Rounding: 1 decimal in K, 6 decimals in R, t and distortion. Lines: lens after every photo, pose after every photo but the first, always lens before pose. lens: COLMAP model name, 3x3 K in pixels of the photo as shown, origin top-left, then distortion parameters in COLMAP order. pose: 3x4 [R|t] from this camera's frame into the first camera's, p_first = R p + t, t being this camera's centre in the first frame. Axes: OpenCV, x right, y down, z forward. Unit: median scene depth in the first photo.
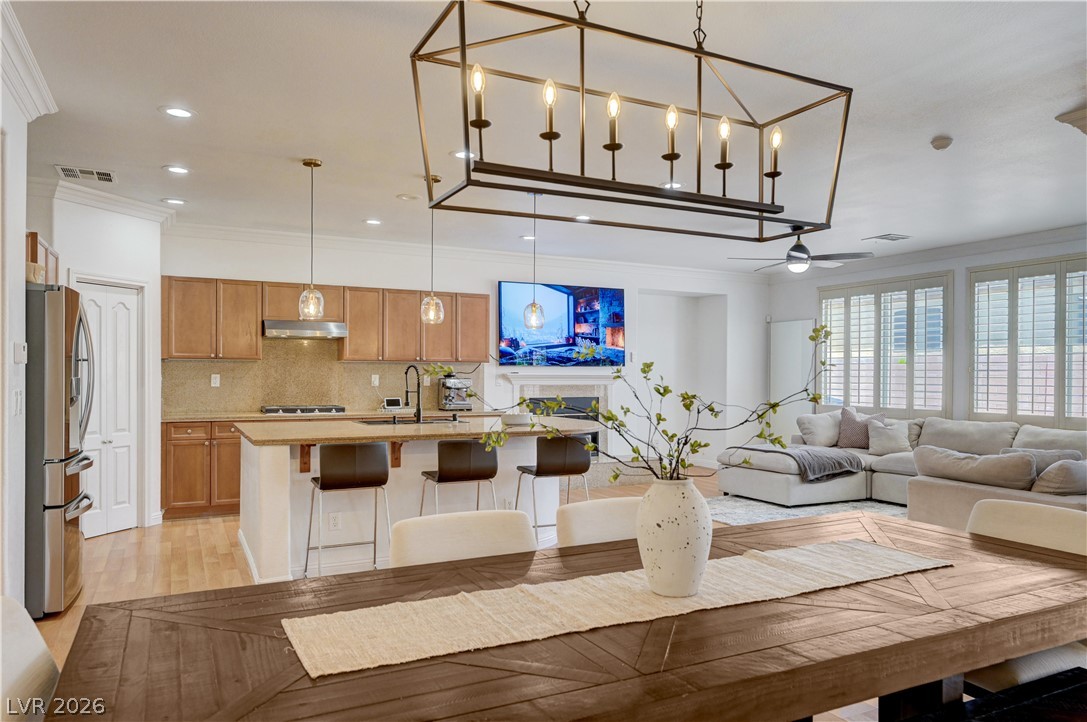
lens RADIAL K [[727.8, 0, 543.8], [0, 727.8, 377.9], [0, 0, 1]] dist [0.009040, -0.000432]
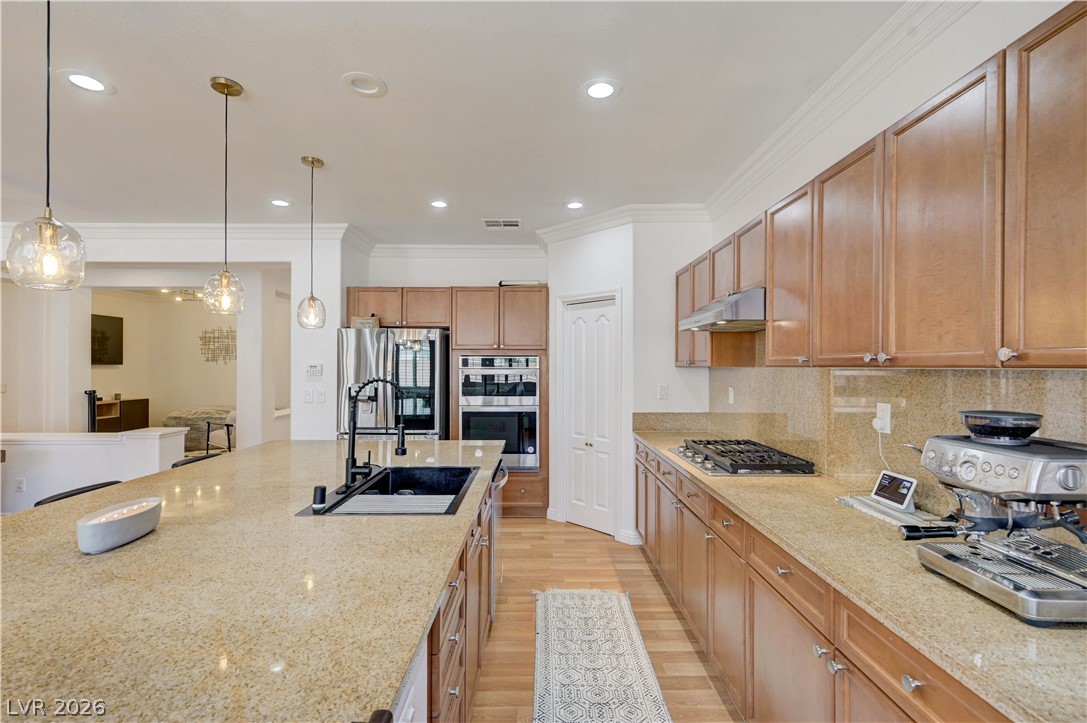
lens RADIAL K [[489.2, 0, 543.7], [0, 489.2, 365.6], [0, 0, 1]] dist [0.000888, 0.000033]
pose [[-0.441048, -0.004965, -0.897470, 0.065217], [-0.007193, 0.999972, -0.001998, -0.020377], [0.897455, 0.005574, -0.441072, 0.896209]]
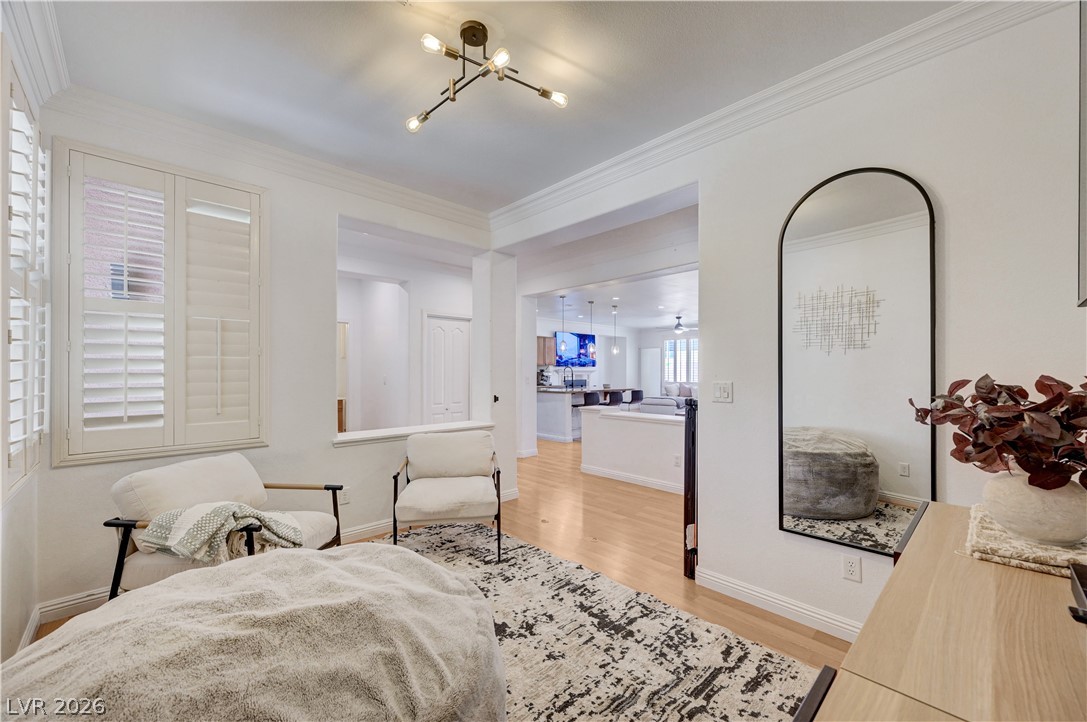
lens RADIAL K [[431.7, 0, 547.0], [0, 431.7, 365.9], [0, 0, 1]] dist [0.000384, 0.000009]
pose [[0.955998, -0.000209, 0.293372, -0.511697], [0.004721, 0.999881, -0.014672, 0.001856], [-0.293334, 0.015411, 0.955886, -0.358939]]
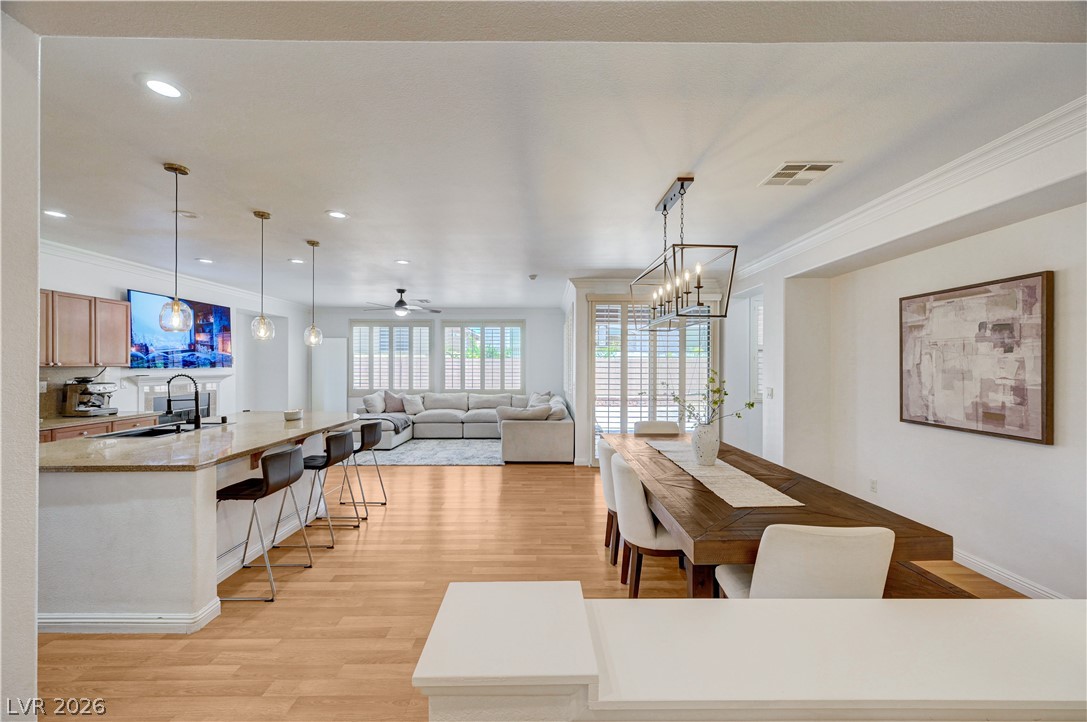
lens RADIAL K [[427.9, 0, 545.1], [0, 427.9, 363.8], [0, 0, 1]] dist [-0.000750, -0.000271]
pose [[0.444097, -0.002552, 0.895975, -0.351506], [0.006031, 0.999982, -0.000142, -0.021355], [-0.895958, 0.005467, 0.444105, 0.183737]]
